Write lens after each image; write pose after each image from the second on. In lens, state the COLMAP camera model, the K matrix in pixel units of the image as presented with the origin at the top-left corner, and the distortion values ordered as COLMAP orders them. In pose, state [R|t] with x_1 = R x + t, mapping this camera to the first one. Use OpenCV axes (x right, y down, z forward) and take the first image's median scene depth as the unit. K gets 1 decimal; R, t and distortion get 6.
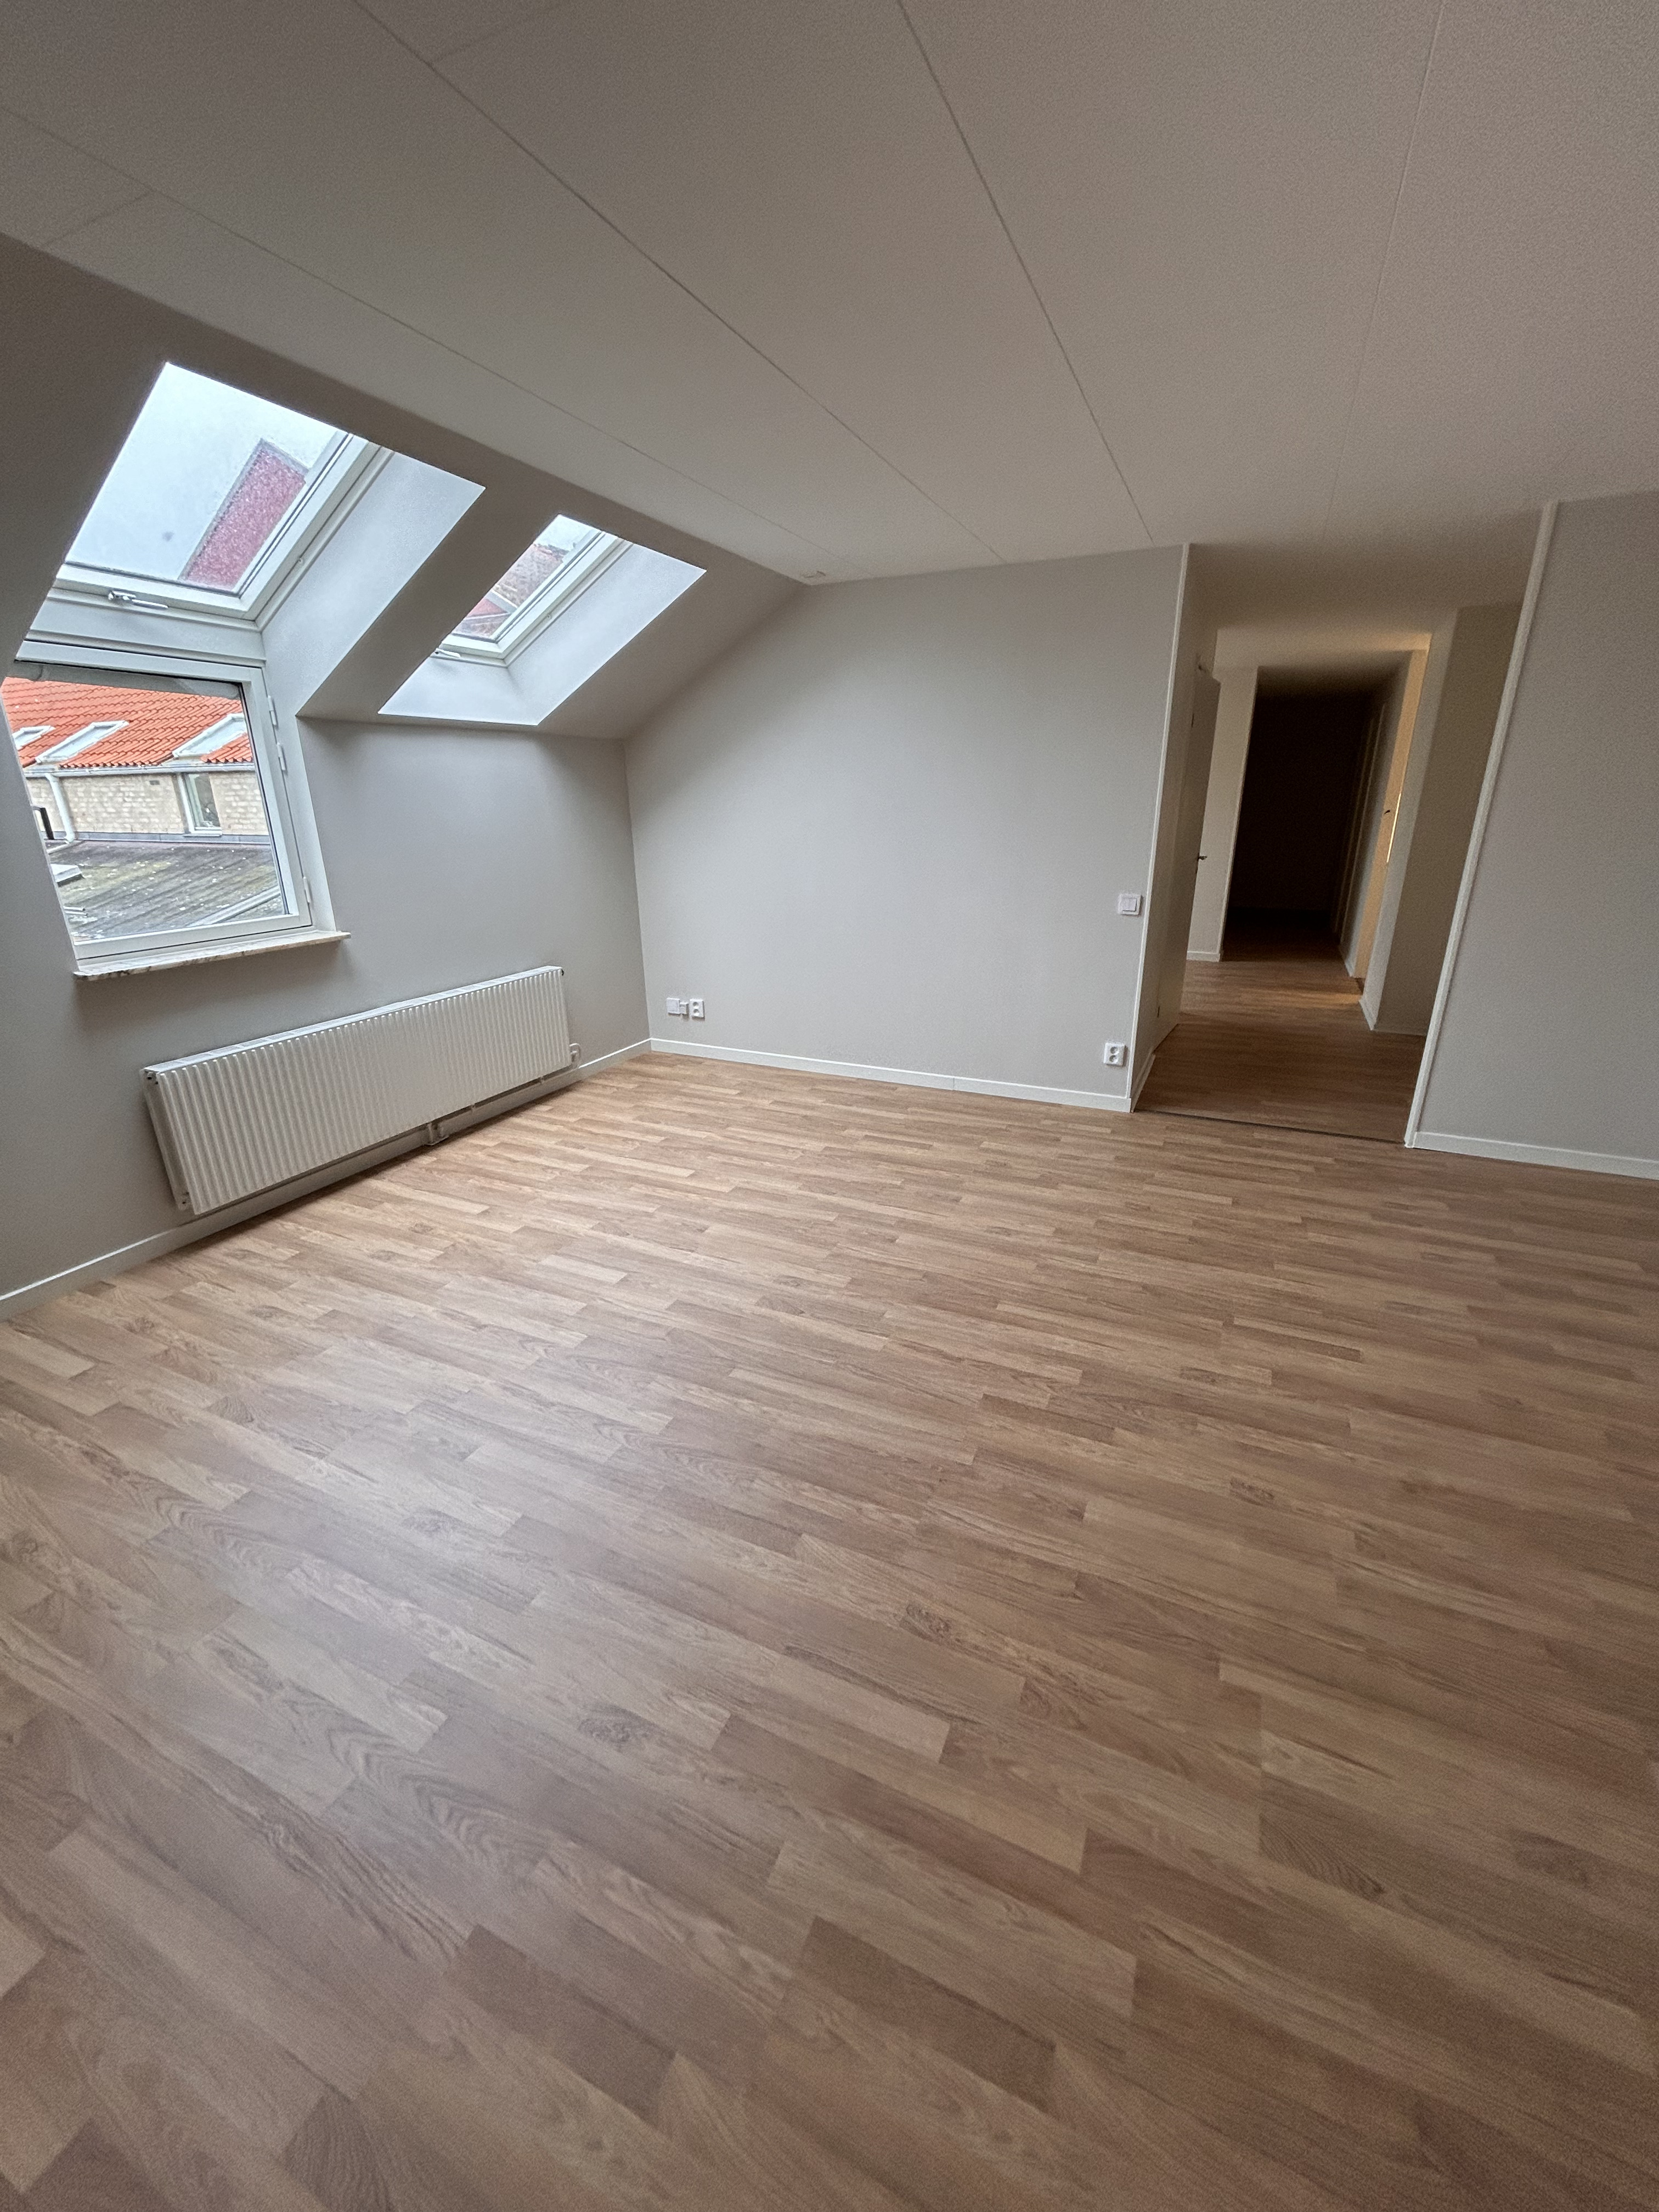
lens RADIAL K [[897.6, 0, 829.5], [0, 897.6, 1106.0], [0, 0, 1]] dist [-0.000931, 0.000259]
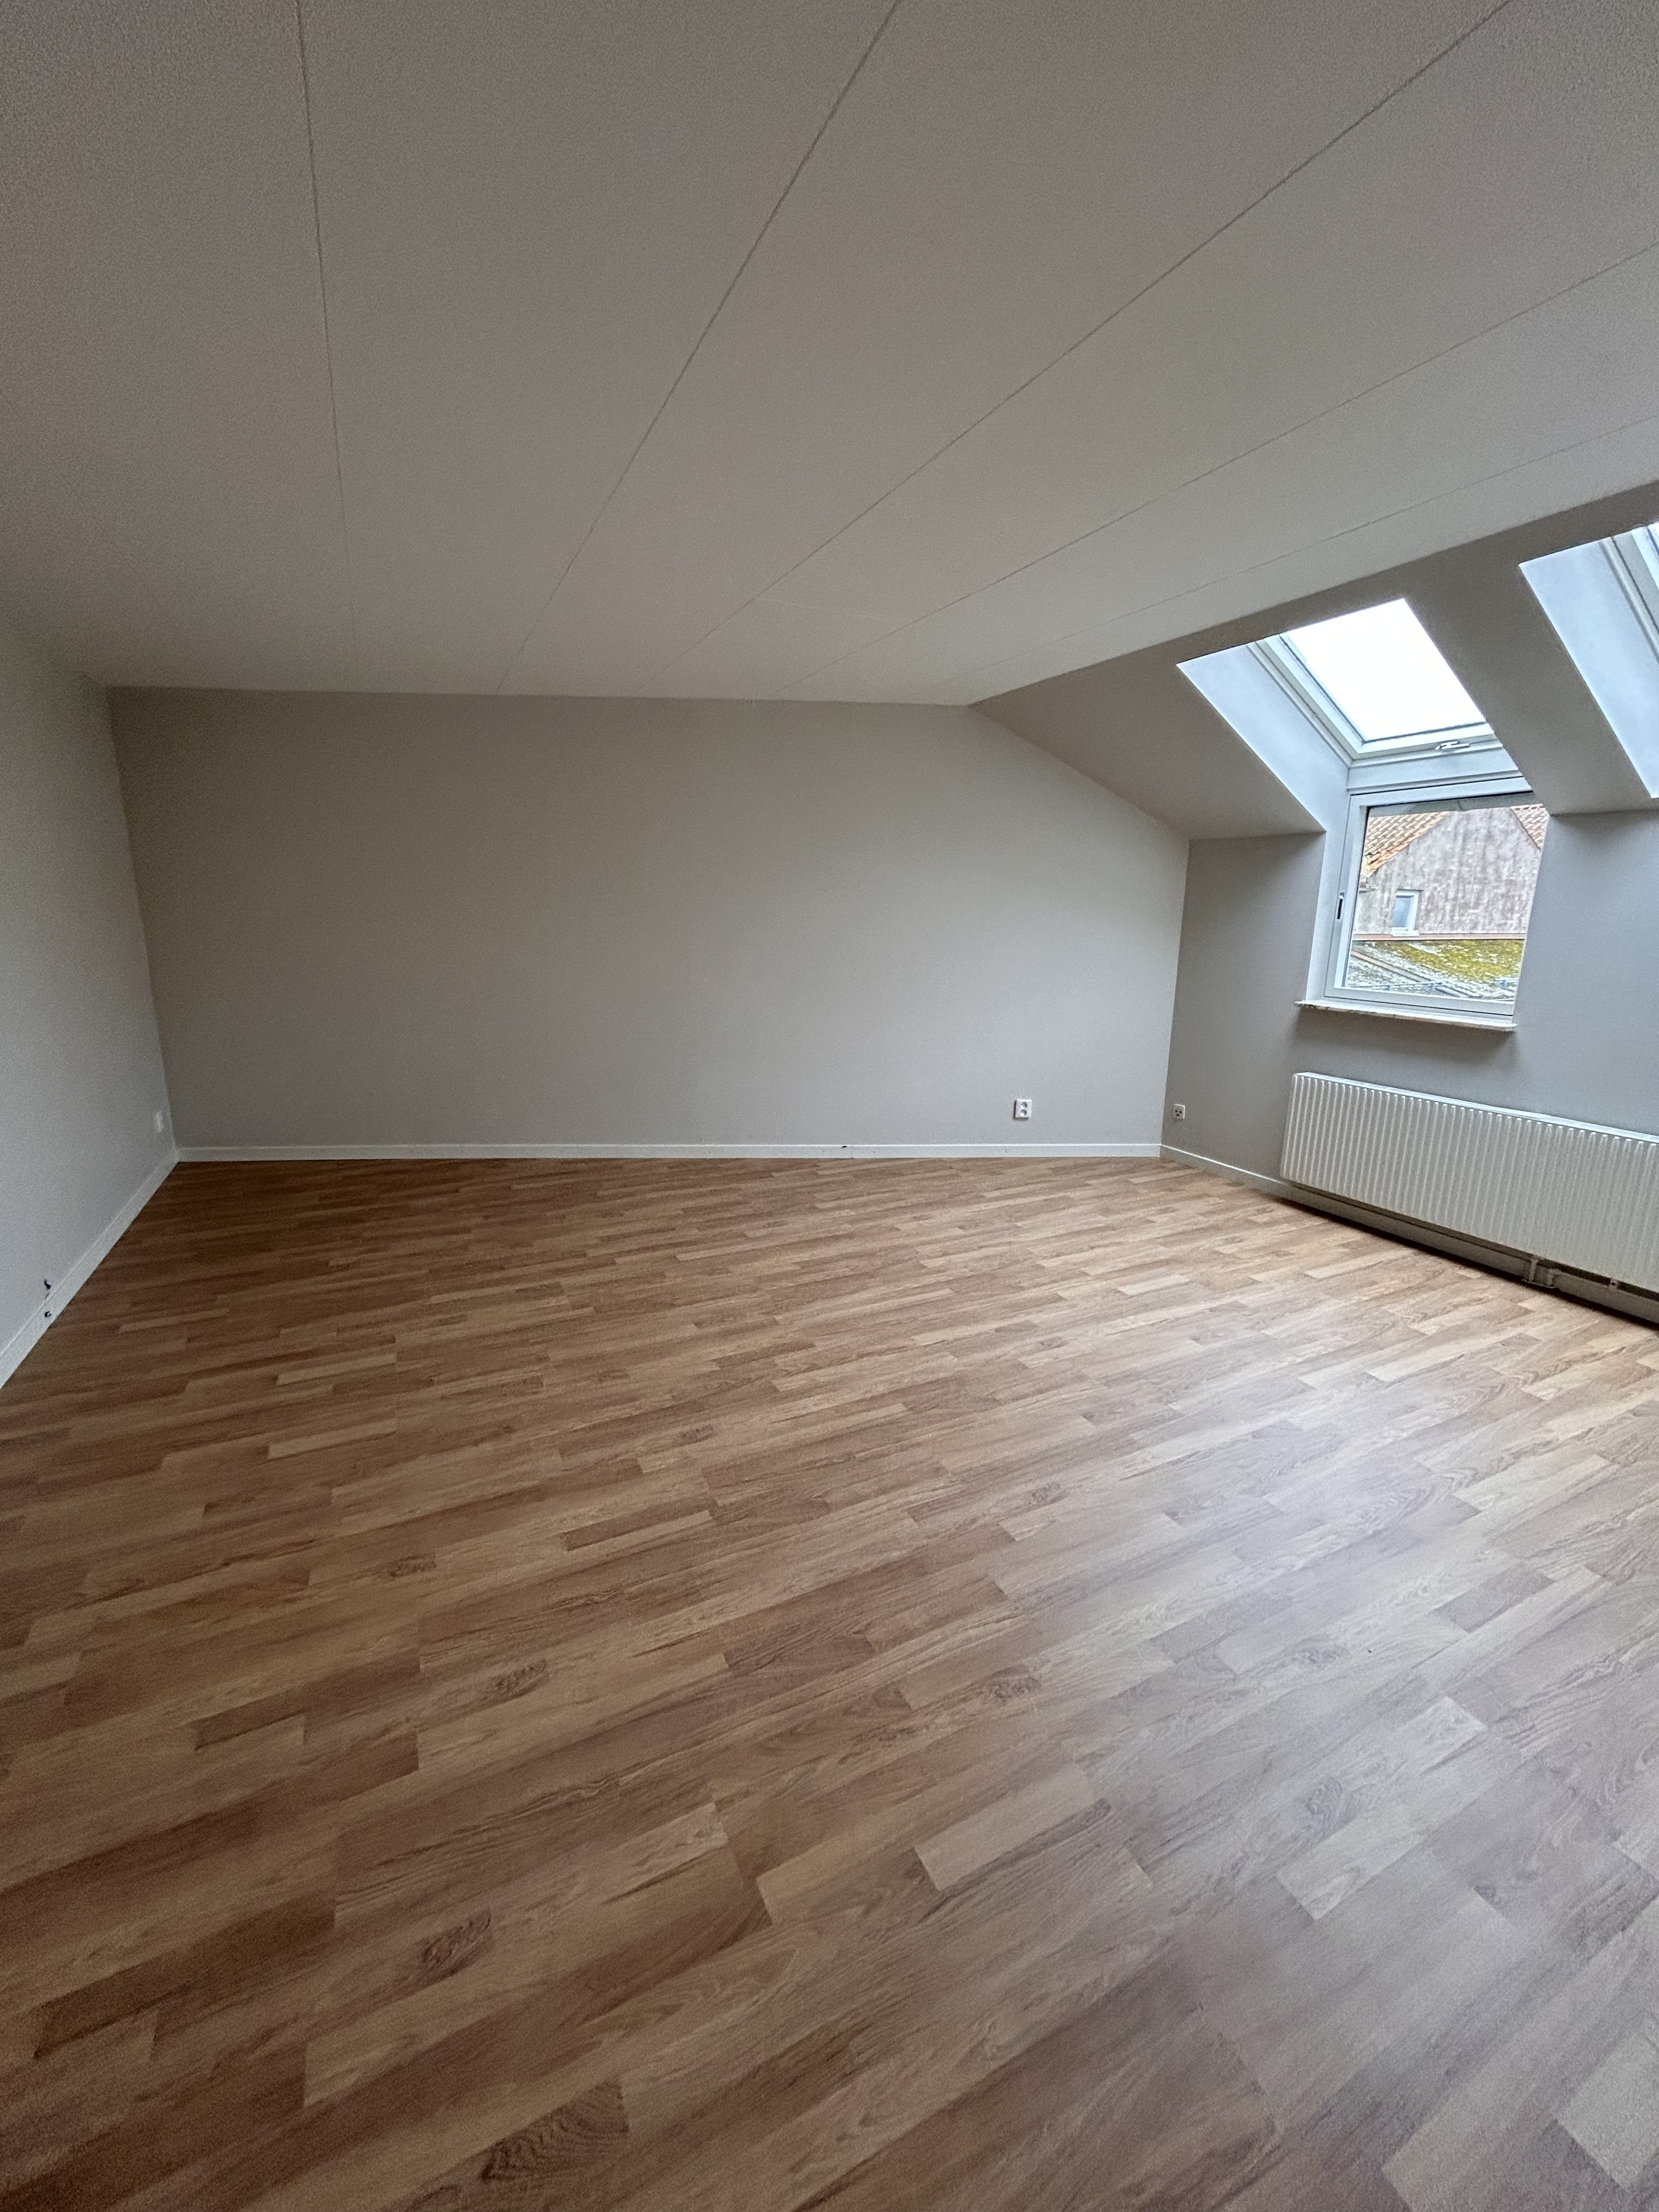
lens RADIAL K [[897.6, 0, 829.5], [0, 897.6, 1106.0], [0, 0, 1]] dist [-0.000931, 0.000259]
pose [[-0.629332, 0.171185, -0.758048, 0.859395], [-0.263497, 0.870654, 0.415369, -0.405330], [0.731102, 0.461148, -0.502824, 1.216818]]
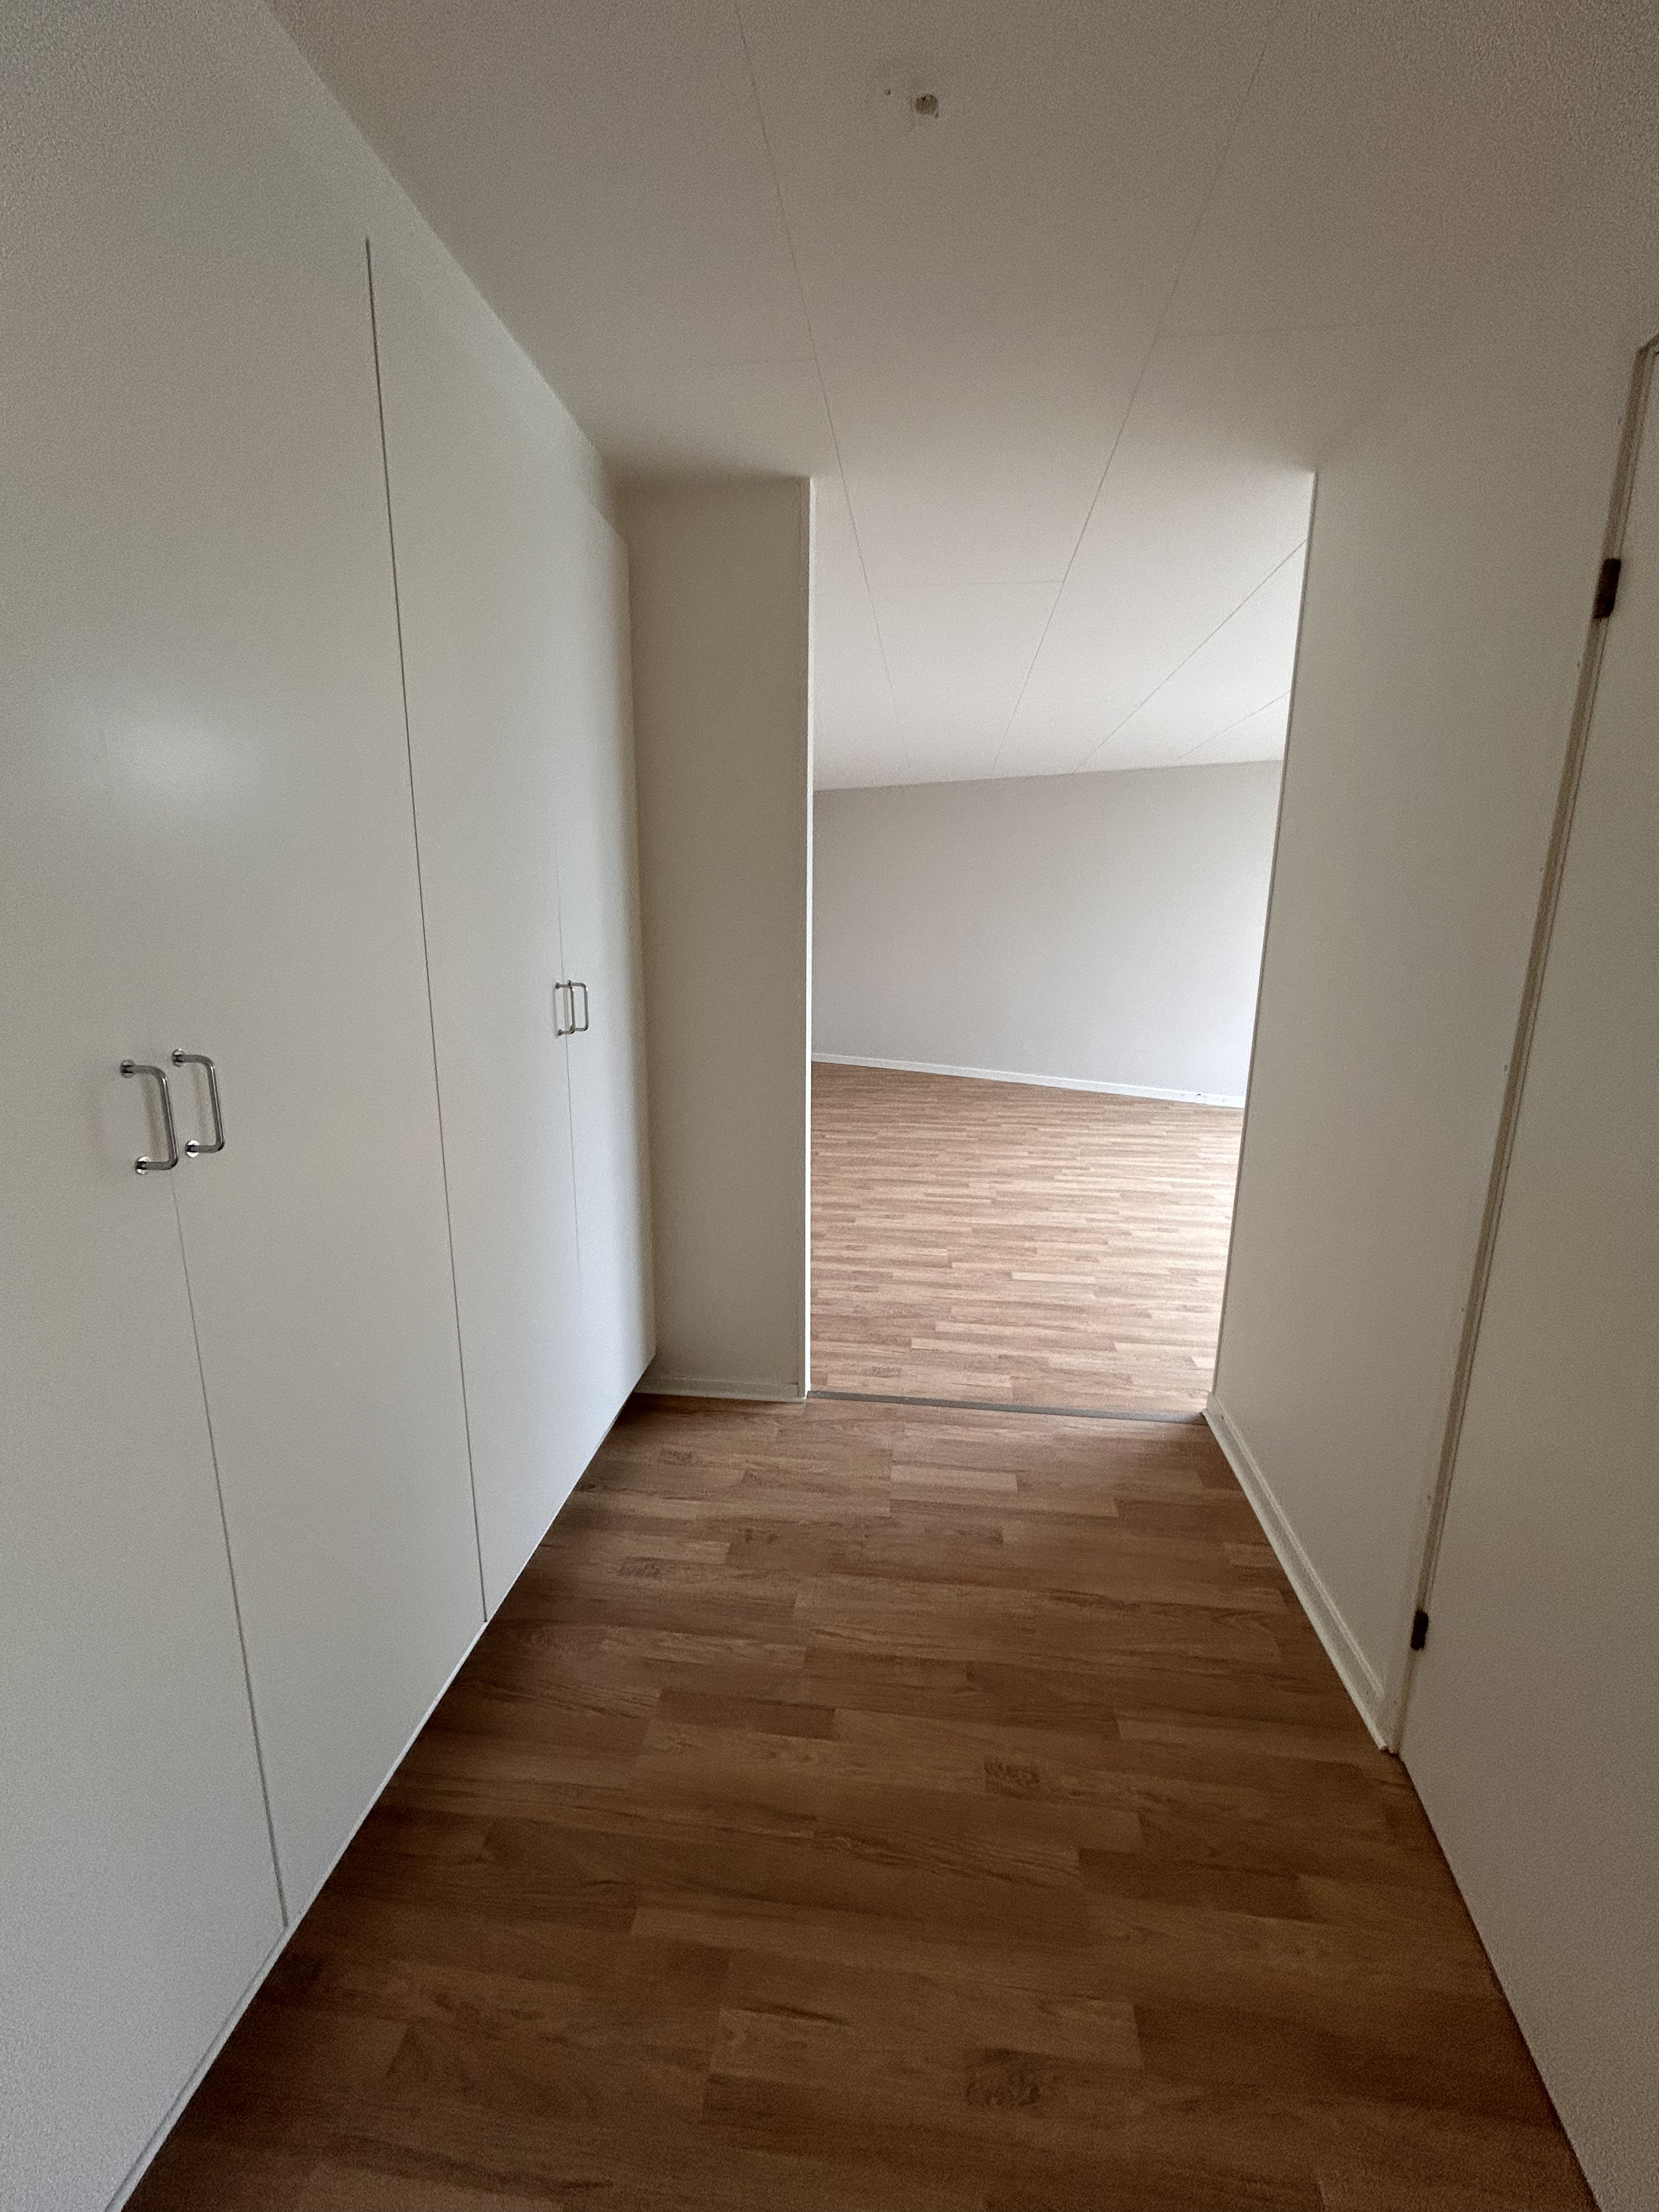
lens RADIAL K [[897.6, 0, 829.5], [0, 897.6, 1106.0], [0, 0, 1]] dist [-0.000931, 0.000259]
pose [[-0.951204, 0.060728, -0.302529, 1.142599], [-0.109622, 0.849978, 0.515287, -0.686206], [0.288435, 0.523307, -0.801845, 2.004522]]
